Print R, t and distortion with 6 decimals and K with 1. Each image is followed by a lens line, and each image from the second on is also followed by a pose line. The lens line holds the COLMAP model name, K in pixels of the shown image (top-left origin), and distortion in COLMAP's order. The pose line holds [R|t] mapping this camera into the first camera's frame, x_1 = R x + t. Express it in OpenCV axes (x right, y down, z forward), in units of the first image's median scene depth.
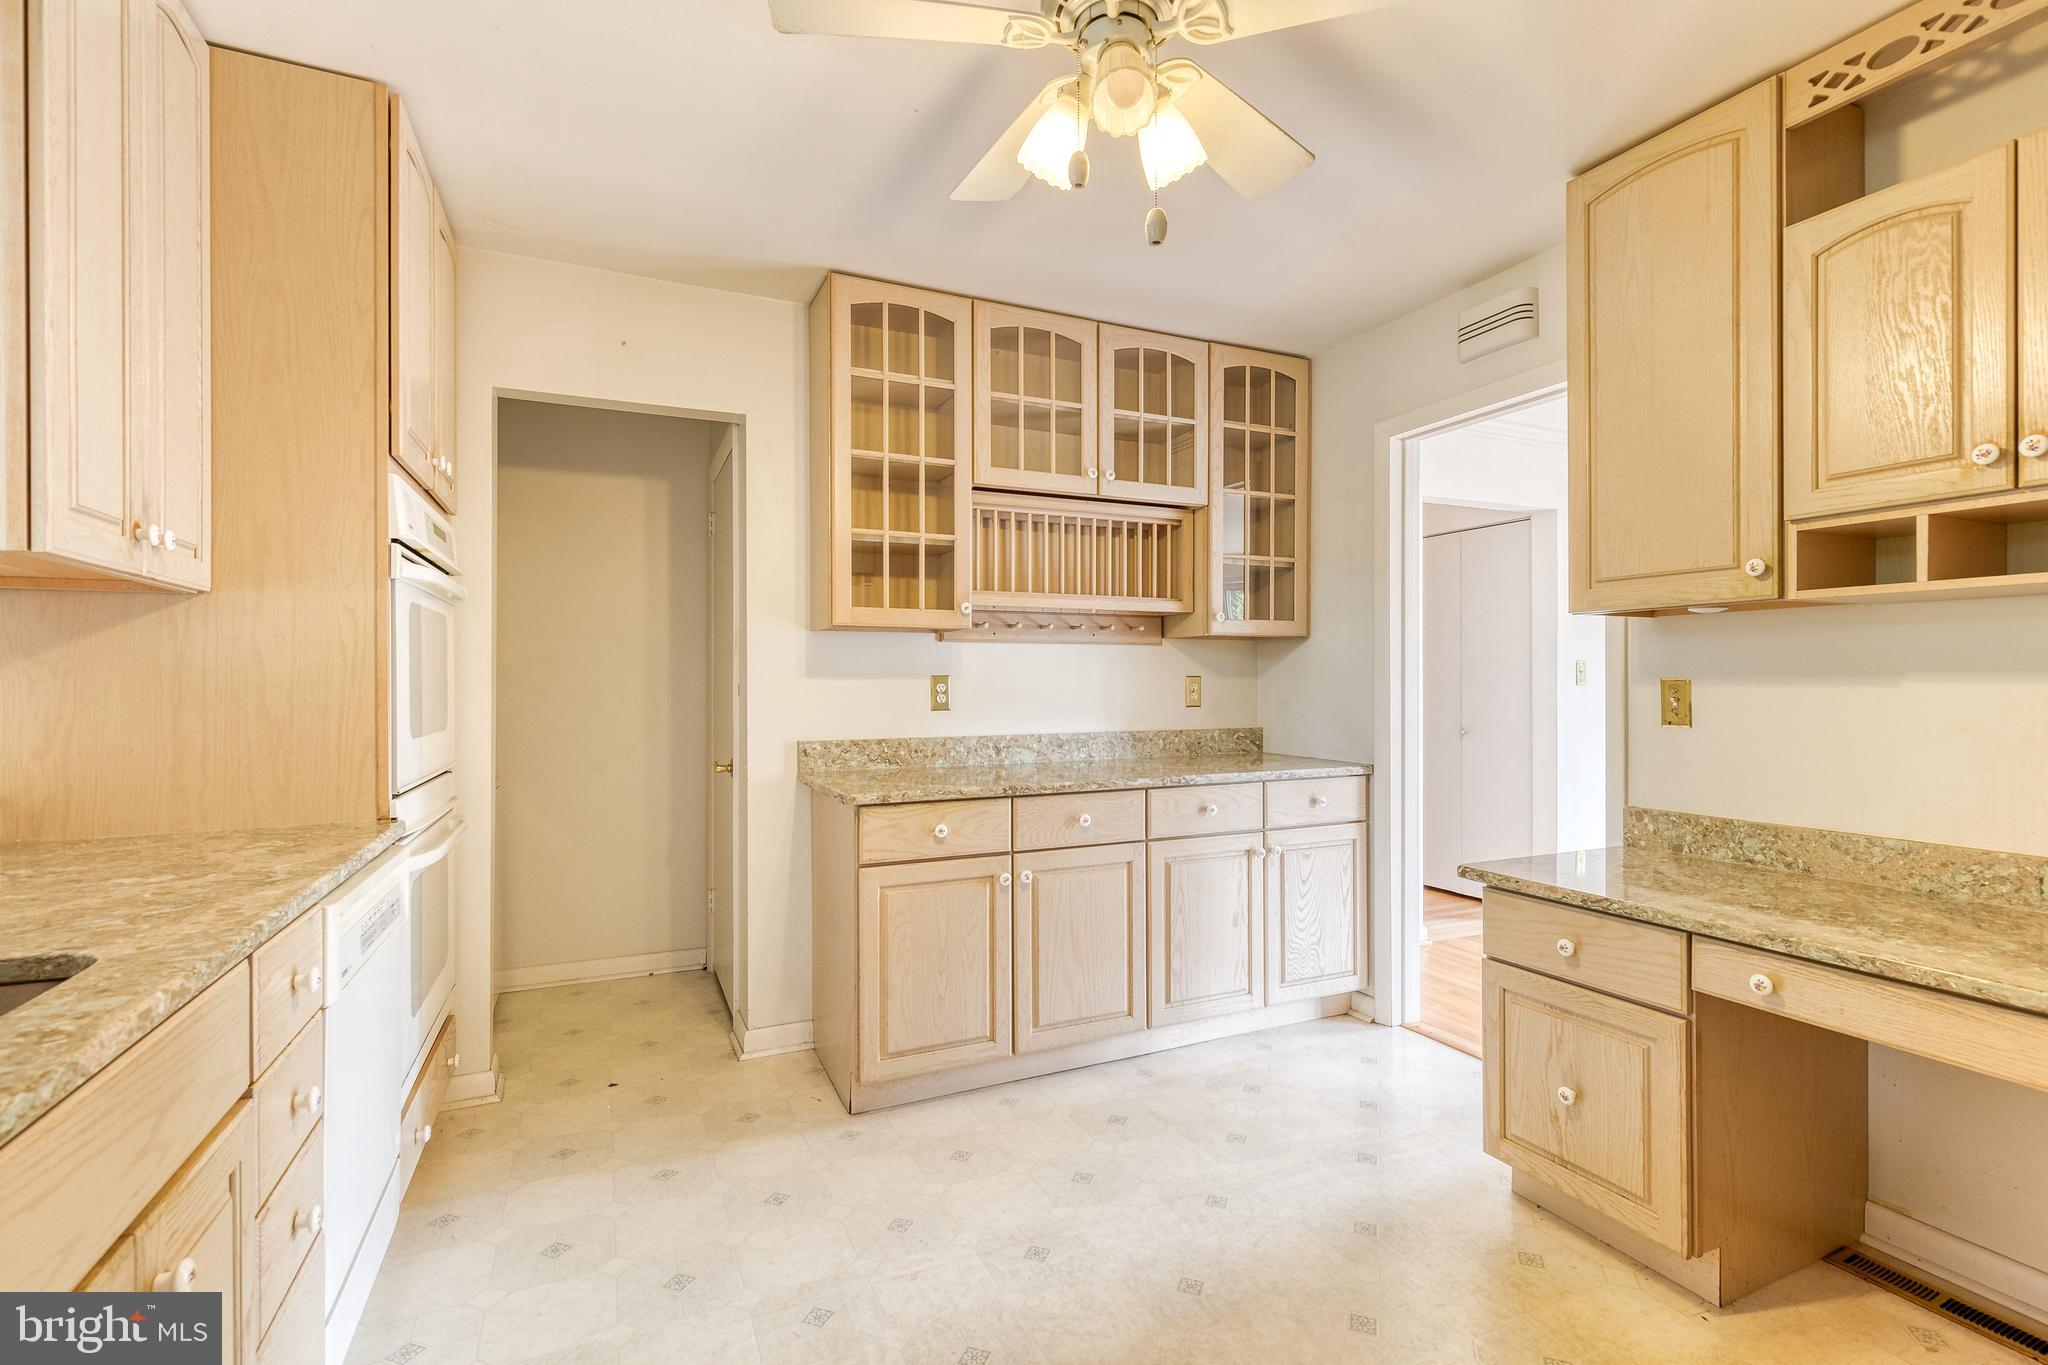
lens RADIAL K [[919.8, 0, 1024.0], [0, 919.8, 682.5], [0, 0, 1]] dist [0.001376, 0.000059]
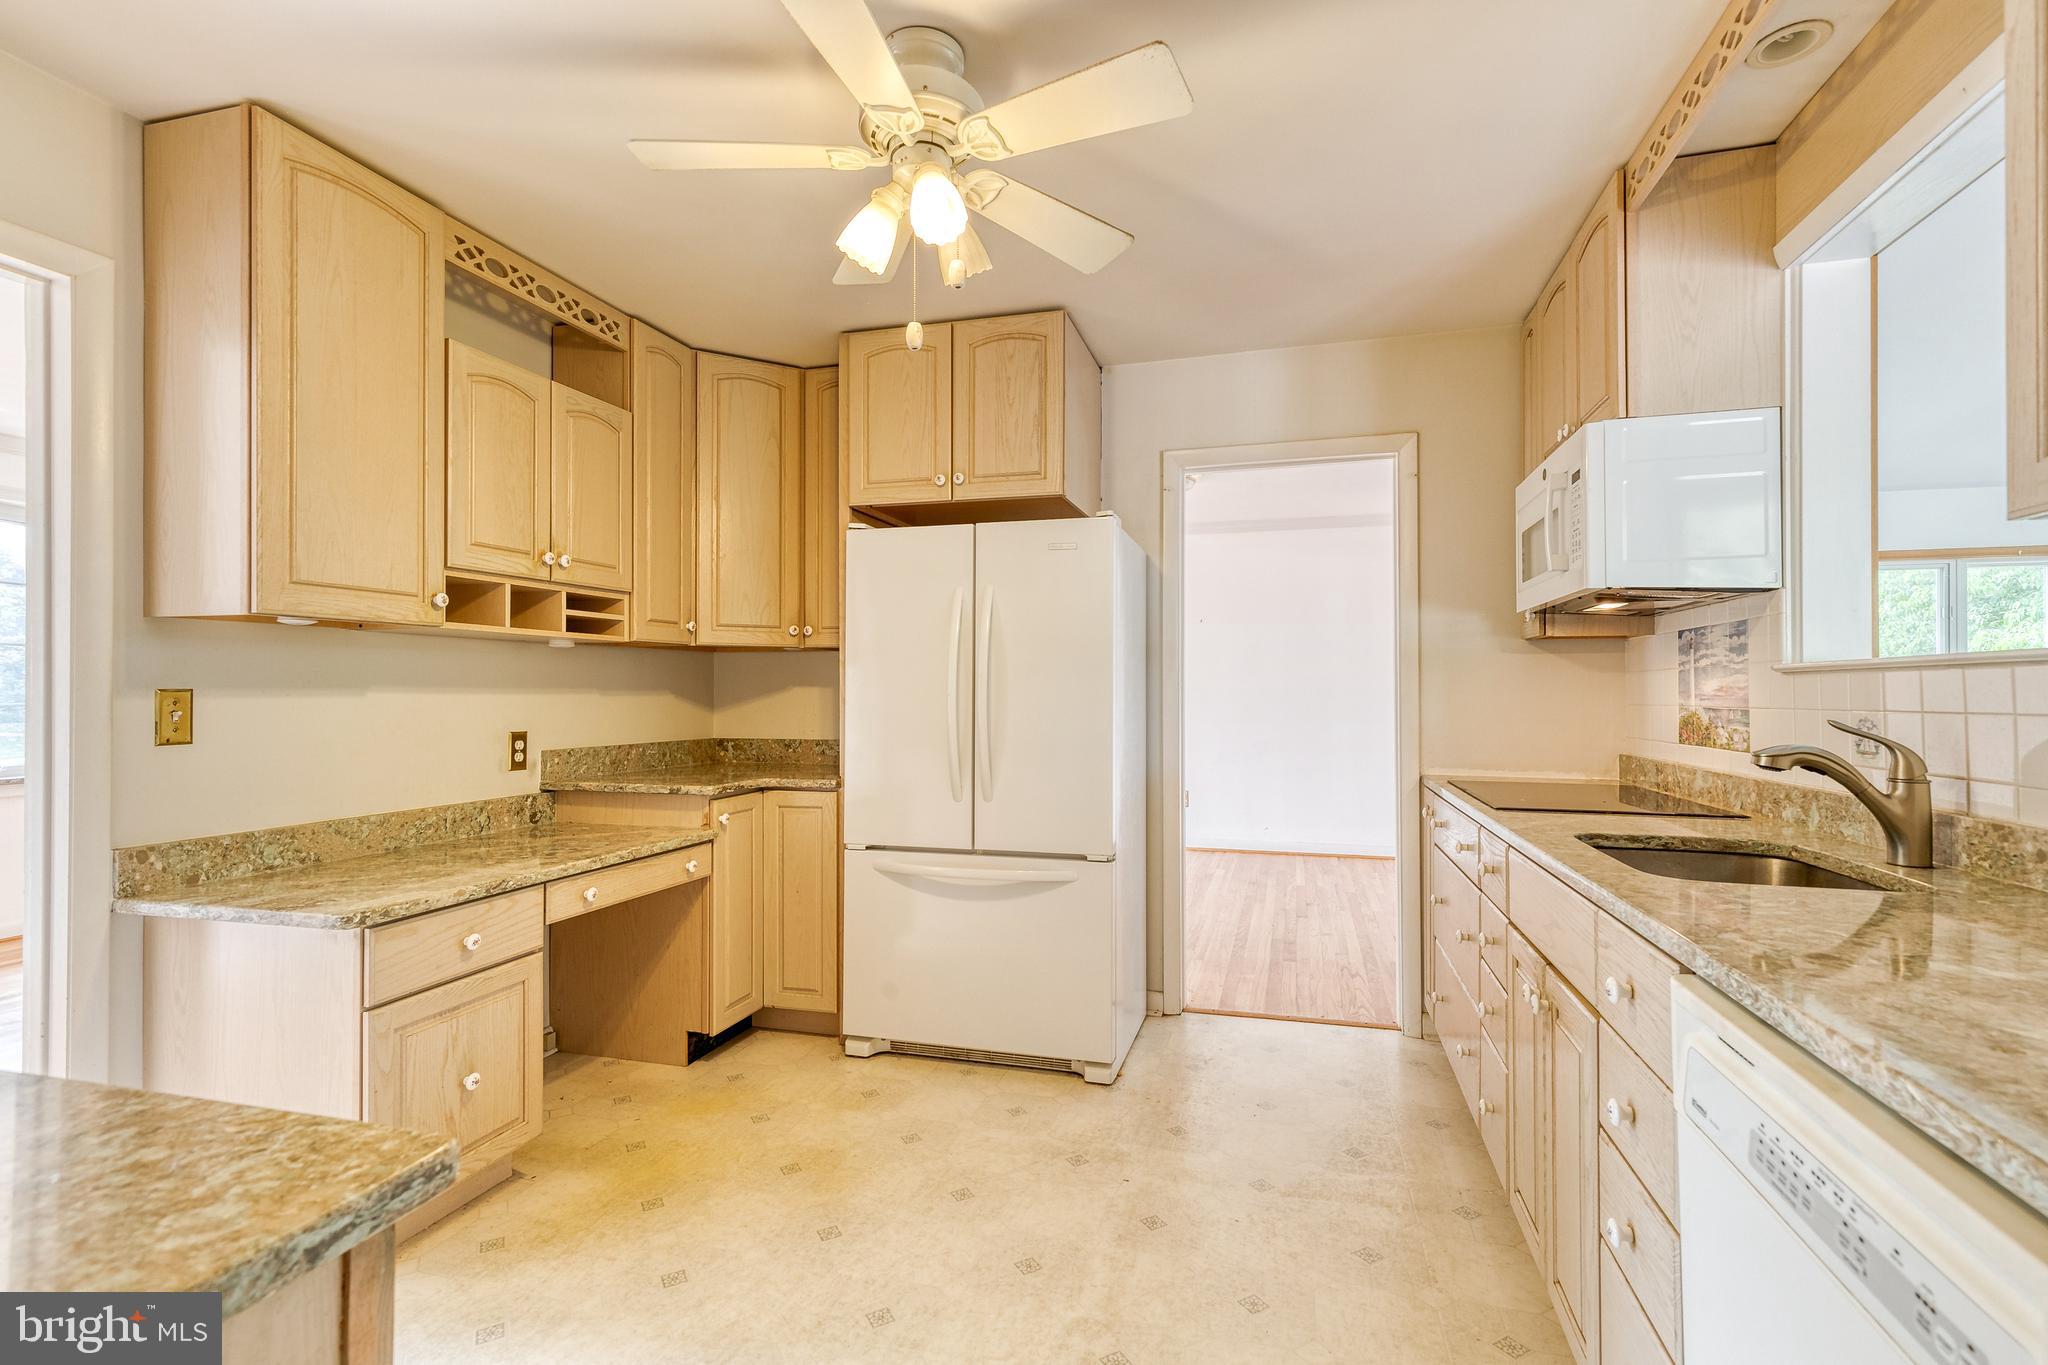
lens RADIAL K [[928.4, 0, 1047.9], [0, 928.4, 689.5], [0, 0, 1]] dist [0.017761, -0.010098]
pose [[-0.771859, 0.004399, 0.635779, -0.433514], [0.004397, 0.999989, -0.001581, 0.000576], [-0.635779, 0.001575, -0.771870, 0.997869]]
